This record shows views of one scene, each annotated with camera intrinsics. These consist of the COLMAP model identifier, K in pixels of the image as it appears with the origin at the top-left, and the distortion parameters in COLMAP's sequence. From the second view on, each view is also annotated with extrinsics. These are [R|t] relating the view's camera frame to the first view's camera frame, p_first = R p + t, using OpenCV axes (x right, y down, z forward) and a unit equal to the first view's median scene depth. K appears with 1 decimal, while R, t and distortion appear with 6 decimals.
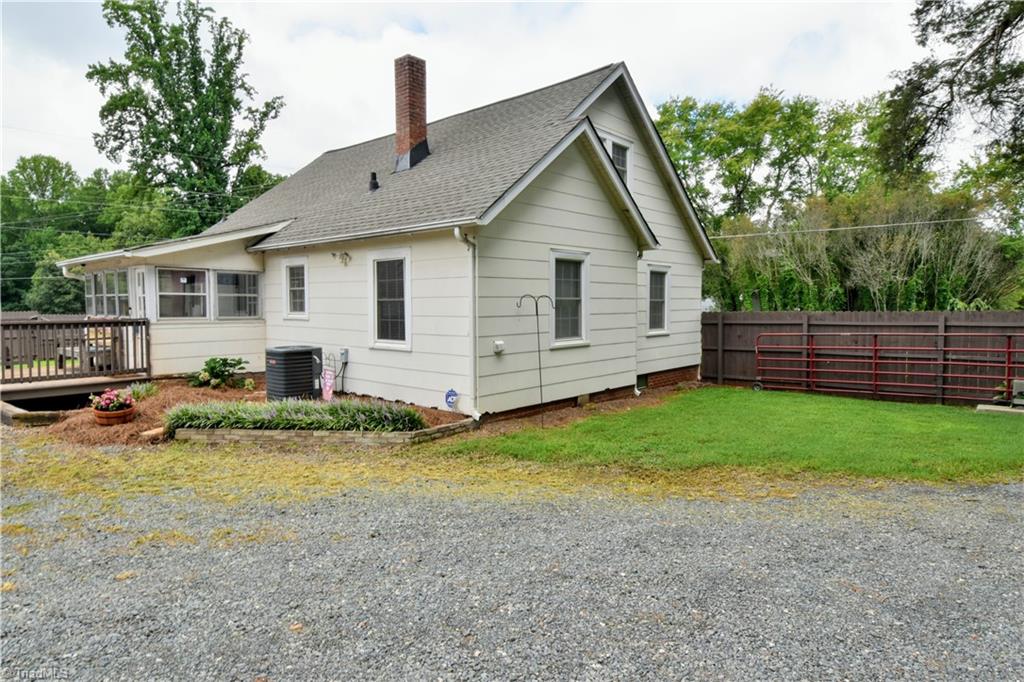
lens RADIAL K [[583.6, 0, 512.5], [0, 583.6, 336.4], [0, 0, 1]] dist [0.054110, -0.056232]
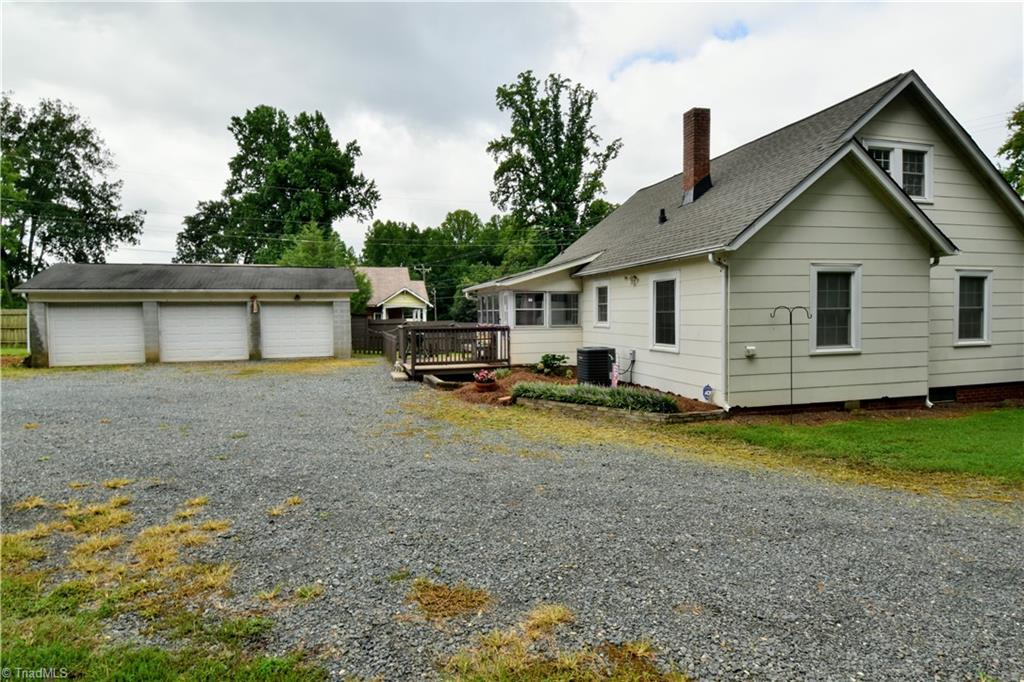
lens RADIAL K [[537.0, 0, 510.8], [0, 537.0, 336.8], [0, 0, 1]] dist [0.056615, -0.053527]
pose [[0.837428, 0.014442, -0.546357, 0.133313], [-0.019695, 0.999799, -0.003759, 0.001738], [0.546193, 0.013908, 0.837544, -0.139244]]
